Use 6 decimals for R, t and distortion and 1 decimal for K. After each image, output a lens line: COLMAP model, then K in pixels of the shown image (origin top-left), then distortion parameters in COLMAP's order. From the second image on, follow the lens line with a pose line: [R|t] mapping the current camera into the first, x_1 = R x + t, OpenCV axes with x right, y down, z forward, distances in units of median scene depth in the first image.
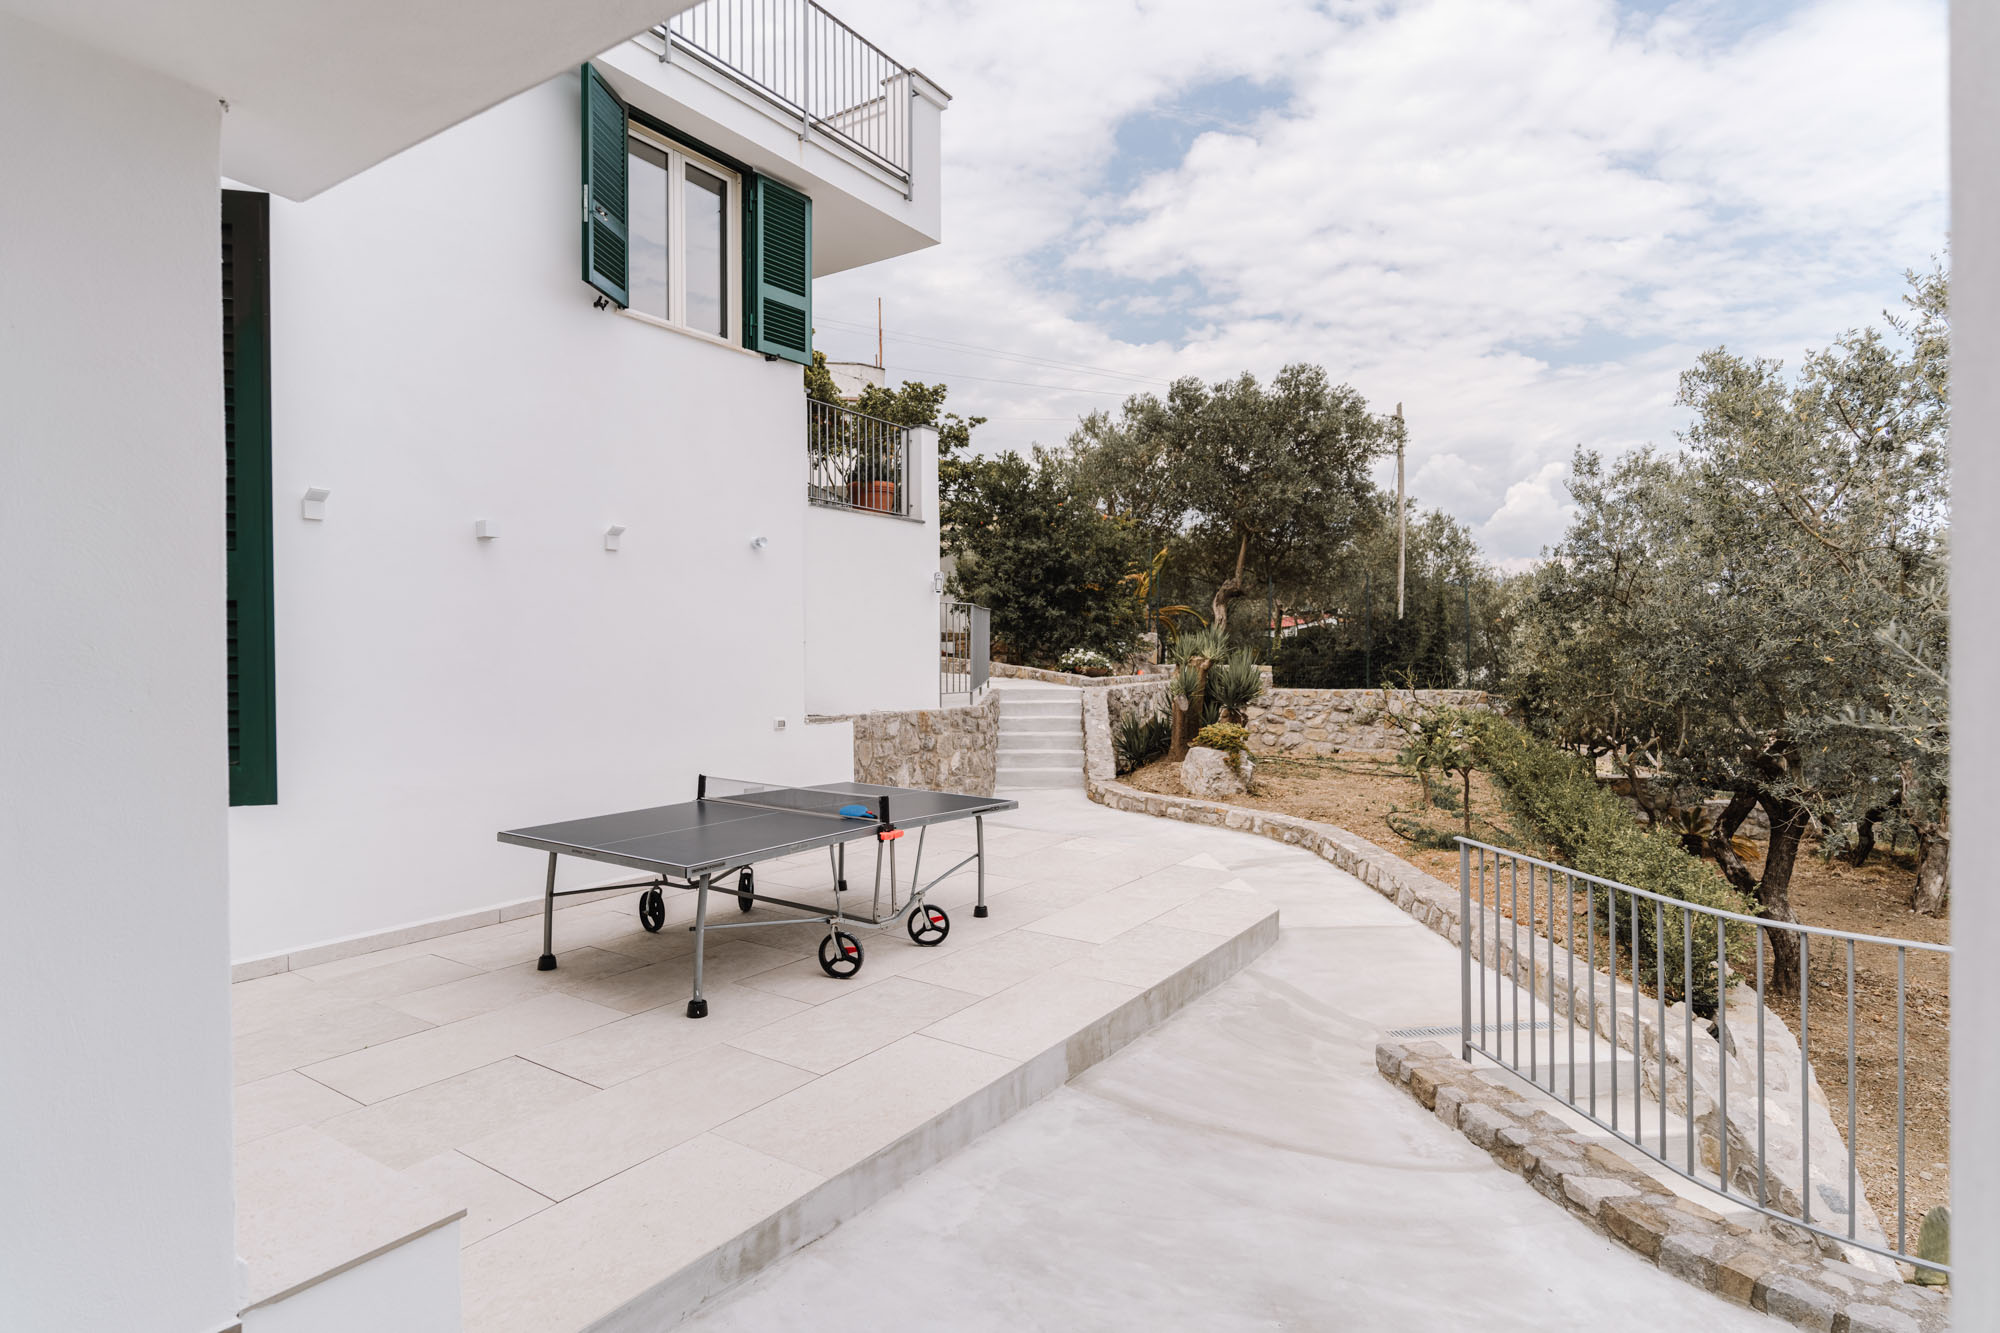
lens RADIAL K [[1051.5, 0, 999.3], [0, 1051.5, 637.1], [0, 0, 1]] dist [-0.000010, 0.000023]
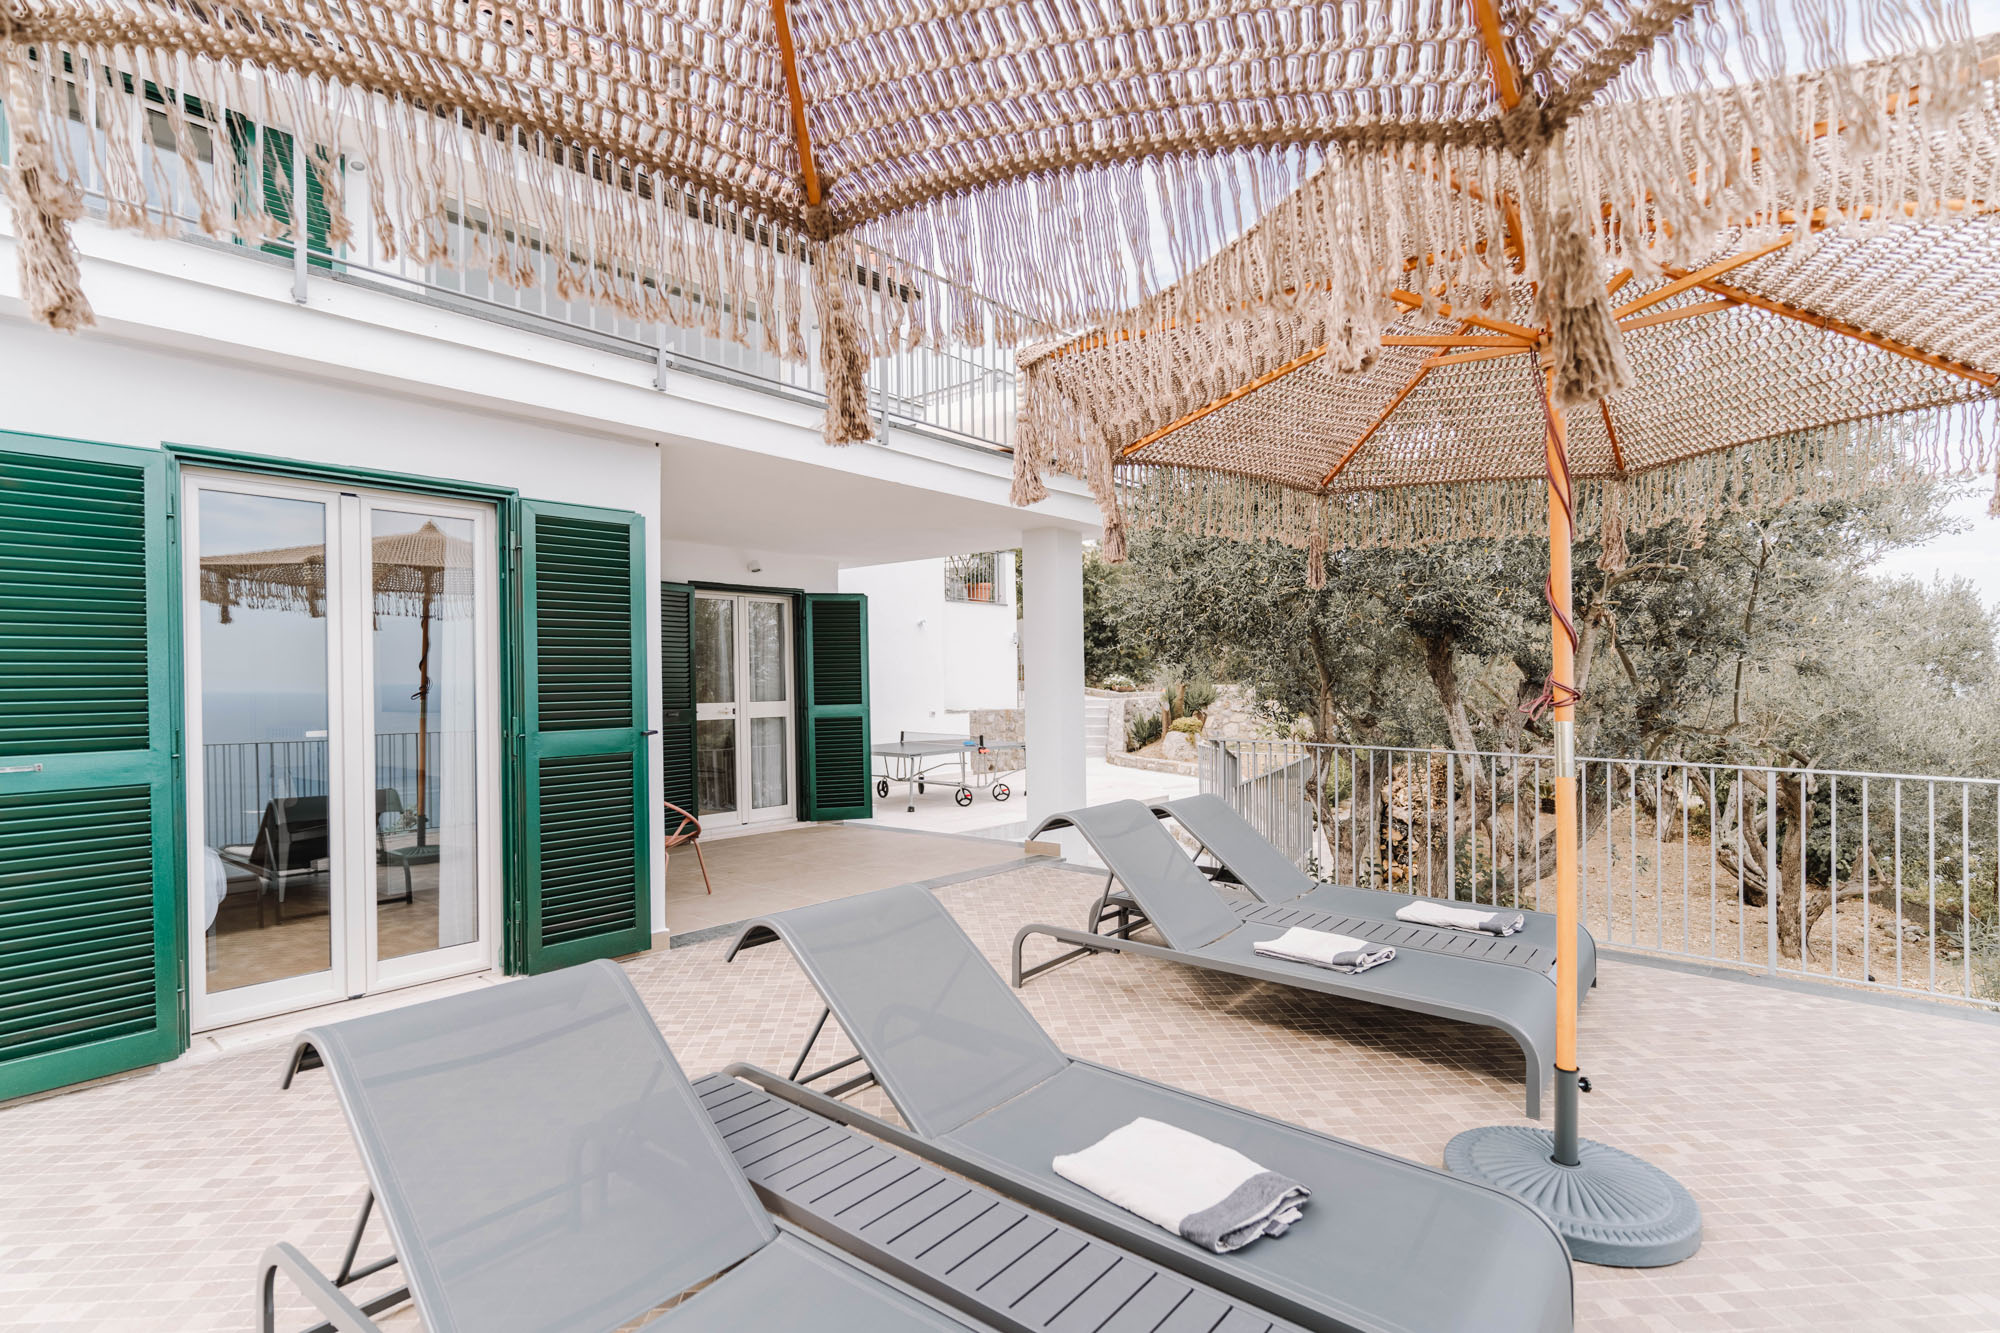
lens RADIAL K [[957.5, 0, 1000.0], [0, 957.5, 666.5], [0, 0, 1]] dist [0.000360, -0.000007]
pose [[0.993844, -0.013748, -0.109935, 0.100048], [0.013593, 0.999905, -0.002162, -0.000388], [0.109954, 0.000654, 0.993936, -0.665590]]
